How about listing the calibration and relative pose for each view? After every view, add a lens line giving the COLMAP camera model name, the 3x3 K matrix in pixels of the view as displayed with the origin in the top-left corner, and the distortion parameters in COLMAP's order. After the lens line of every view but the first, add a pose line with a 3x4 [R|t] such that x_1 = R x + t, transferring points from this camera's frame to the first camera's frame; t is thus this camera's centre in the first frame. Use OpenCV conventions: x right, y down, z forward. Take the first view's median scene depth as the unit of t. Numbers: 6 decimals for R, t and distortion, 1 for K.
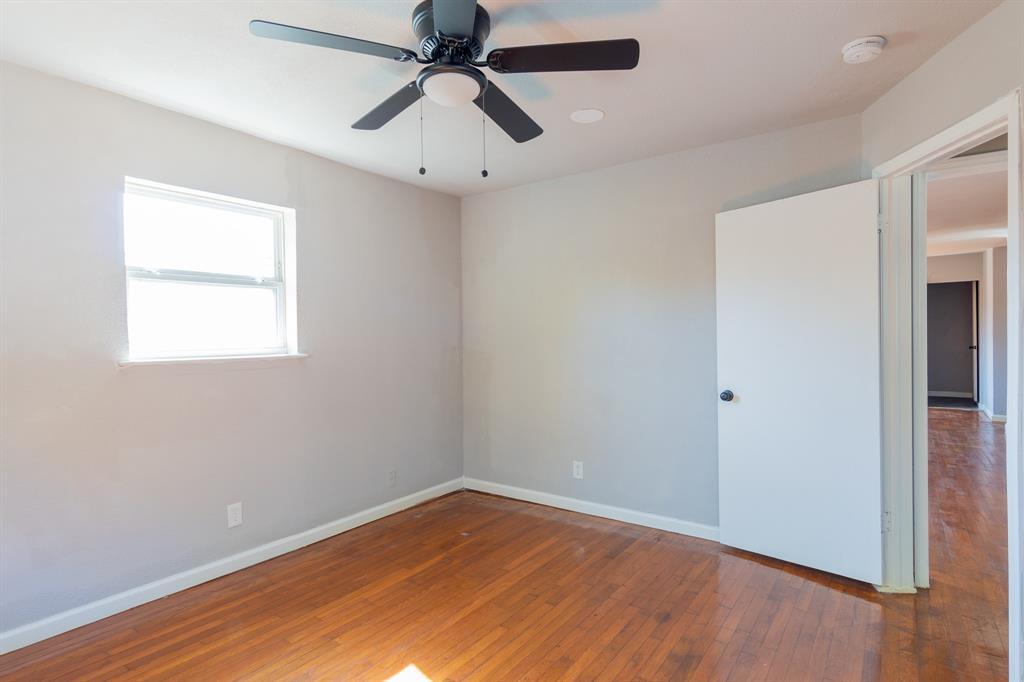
lens RADIAL K [[543.8, 0, 510.5], [0, 543.8, 337.3], [0, 0, 1]] dist [0.009187, 0.000605]
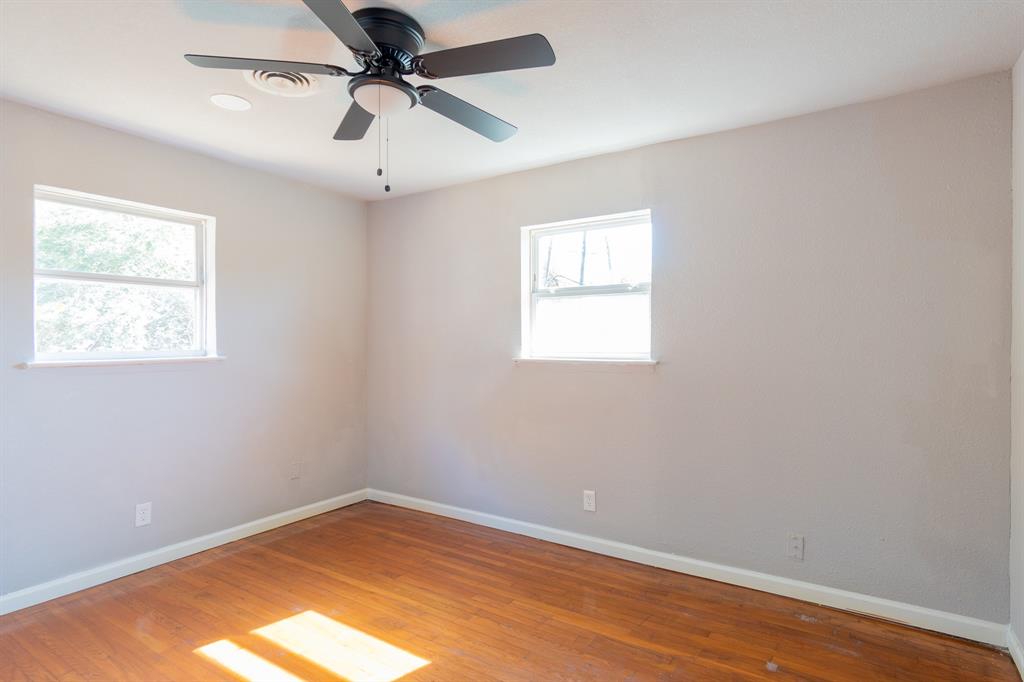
lens RADIAL K [[543.8, 0, 493.2], [0, 543.8, 336.5], [0, 0, 1]] dist [0.009187, 0.000605]
pose [[0.024529, 0.003668, -0.999692, 0.620660], [0.000323, 0.999993, 0.003677, -0.015586], [0.999699, -0.000413, 0.024528, 0.794876]]
